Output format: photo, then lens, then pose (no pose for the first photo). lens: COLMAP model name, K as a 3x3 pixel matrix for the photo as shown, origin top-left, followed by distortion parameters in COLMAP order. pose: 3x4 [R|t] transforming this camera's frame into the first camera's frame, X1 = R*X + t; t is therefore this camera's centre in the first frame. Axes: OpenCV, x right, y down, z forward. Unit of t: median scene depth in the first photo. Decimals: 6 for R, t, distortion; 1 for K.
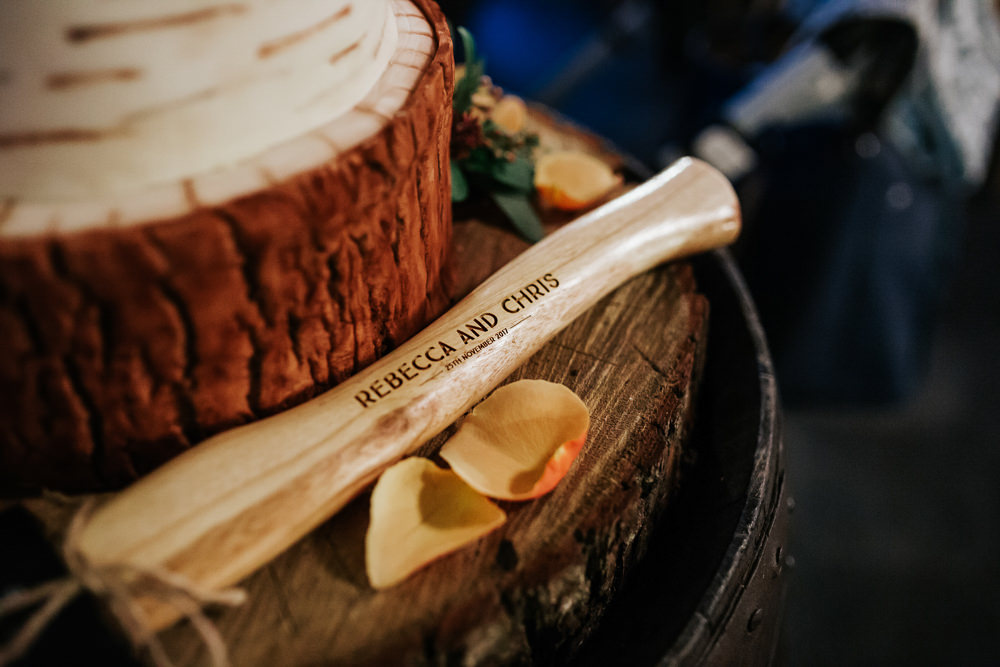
lens RADIAL K [[1031.5, 0, 504.1], [0, 1031.5, 337.8], [0, 0, 1]] dist [-0.040893, 0.000000]
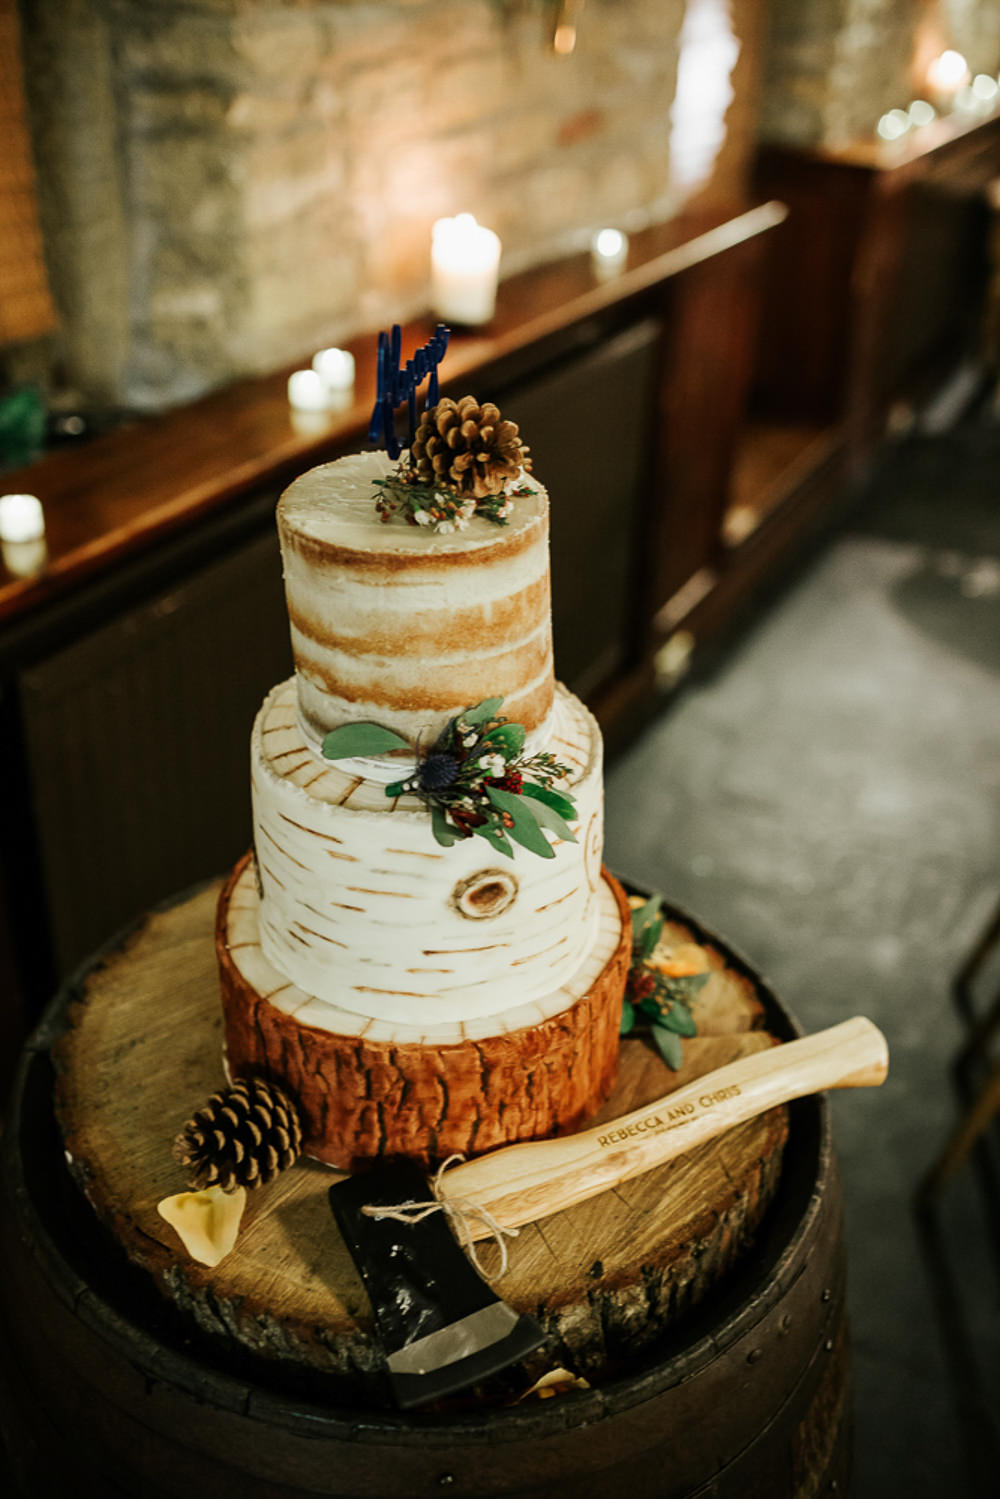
lens RADIAL K [[1546.2, 0, 507.7], [0, 1546.2, 742.5], [0, 0, 1]] dist [-0.040893, 0.000000]
pose [[0.963793, 0.158006, -0.214798, 0.258928], [-0.194408, 0.967708, -0.160457, -0.186482], [0.182508, 0.196406, 0.963387, -1.578825]]
